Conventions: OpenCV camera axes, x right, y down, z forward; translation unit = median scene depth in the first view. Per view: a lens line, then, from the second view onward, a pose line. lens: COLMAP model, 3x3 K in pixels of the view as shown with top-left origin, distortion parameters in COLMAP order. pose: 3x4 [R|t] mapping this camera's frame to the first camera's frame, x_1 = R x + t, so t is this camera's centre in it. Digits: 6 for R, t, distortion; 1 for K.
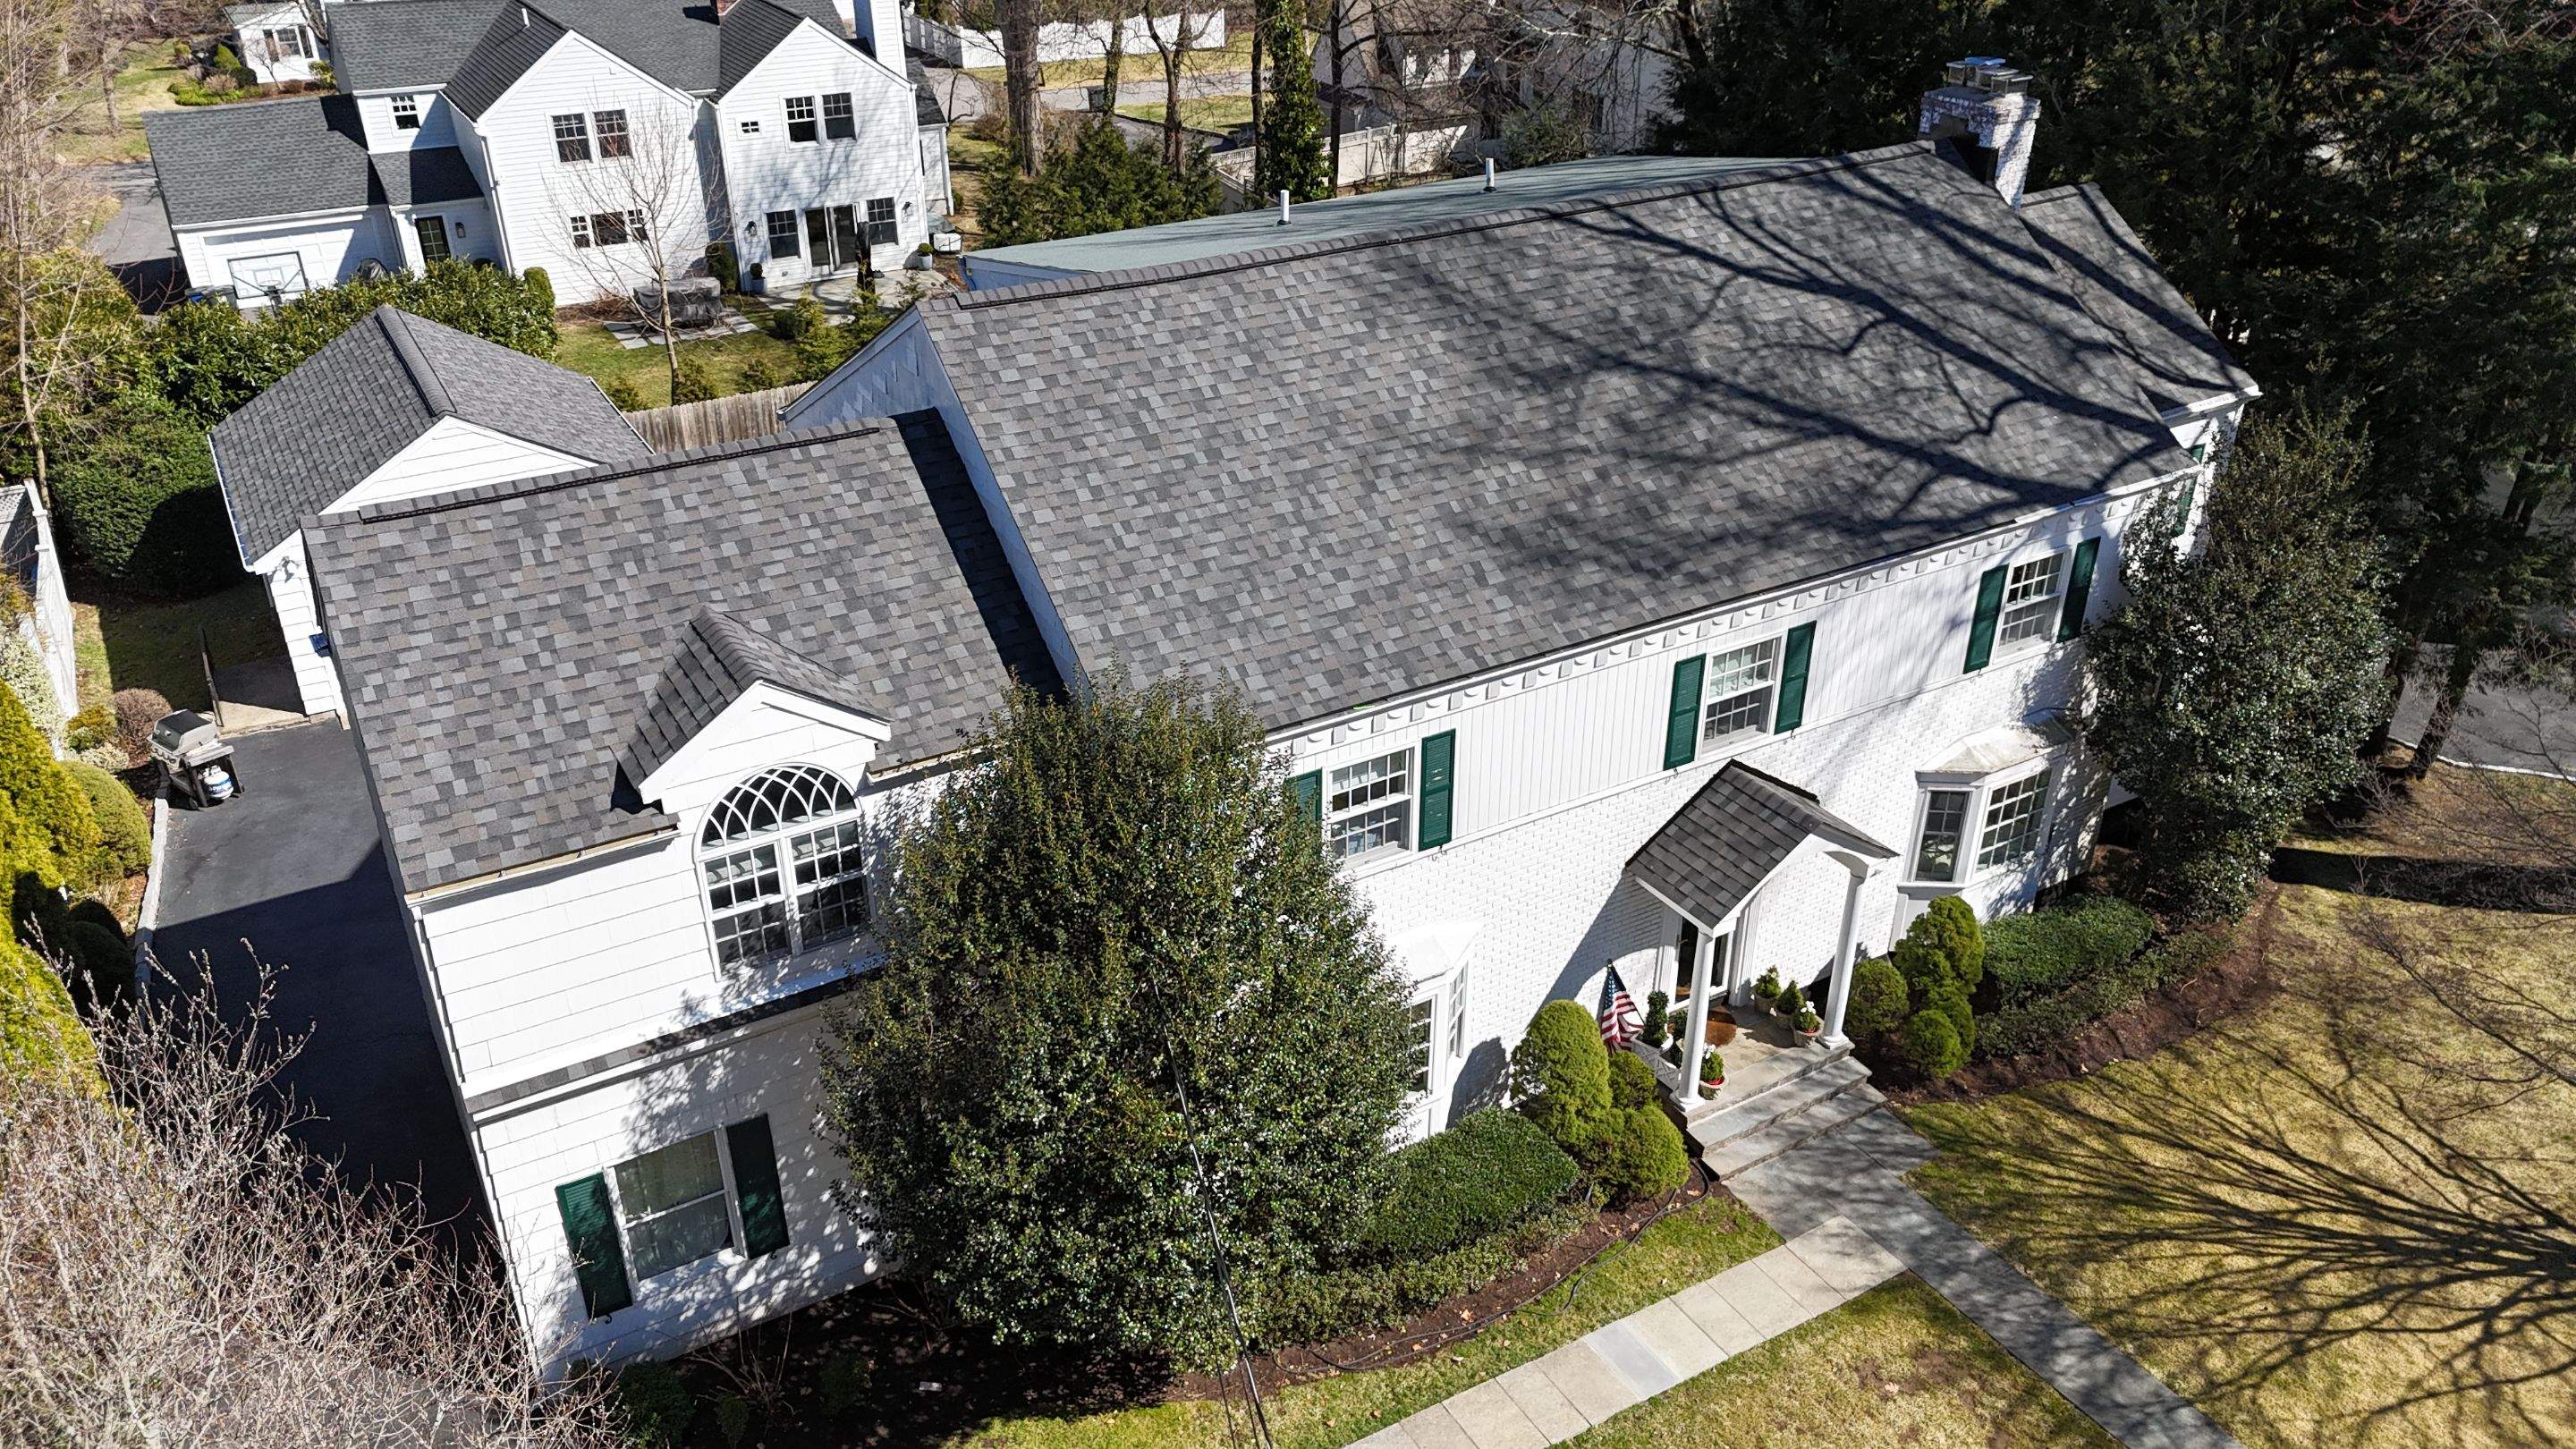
lens RADIAL K [[1904.0, 0, 1287.8], [0, 1904.0, 736.3], [0, 0, 1]] dist [0.061486, -0.034438]
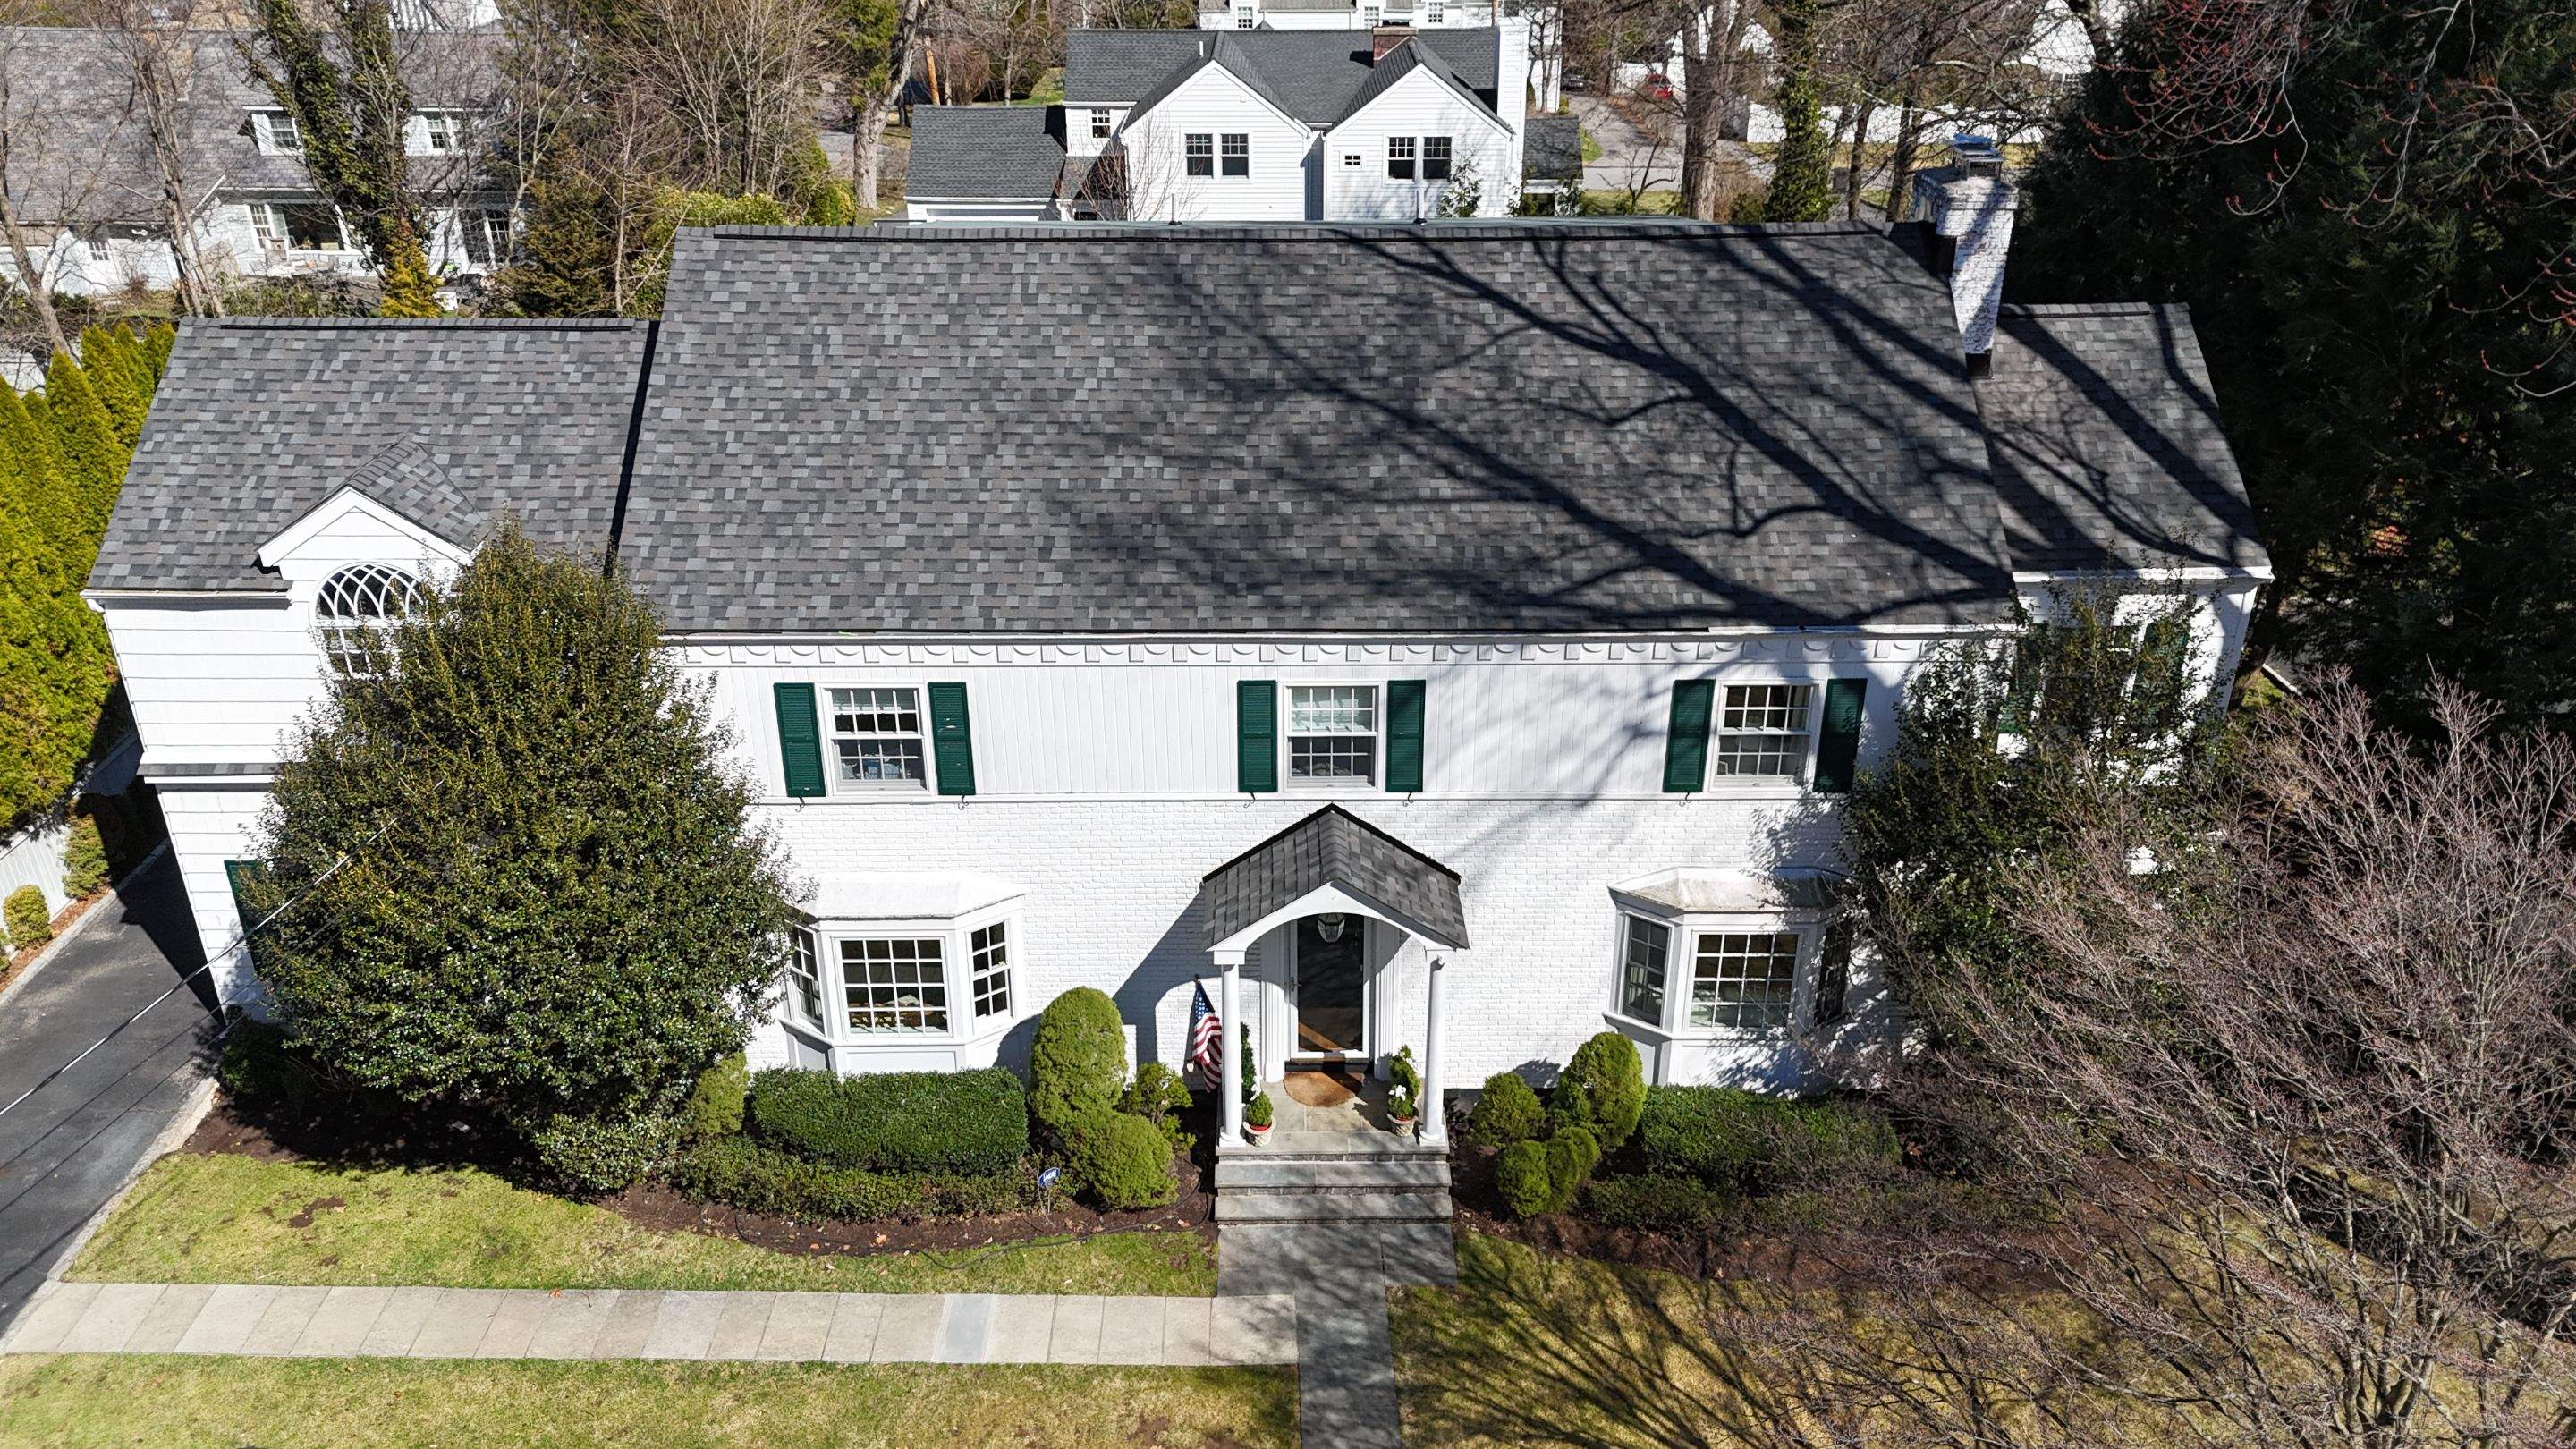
lens RADIAL K [[1904.0, 0, 1298.6], [0, 1904.0, 731.1], [0, 0, 1]] dist [0.061486, -0.034438]
pose [[0.863189, 0.225167, -0.451890, 0.610321], [-0.244342, 0.969551, 0.016371, -0.033646], [0.441817, 0.096285, 0.891923, 0.125069]]
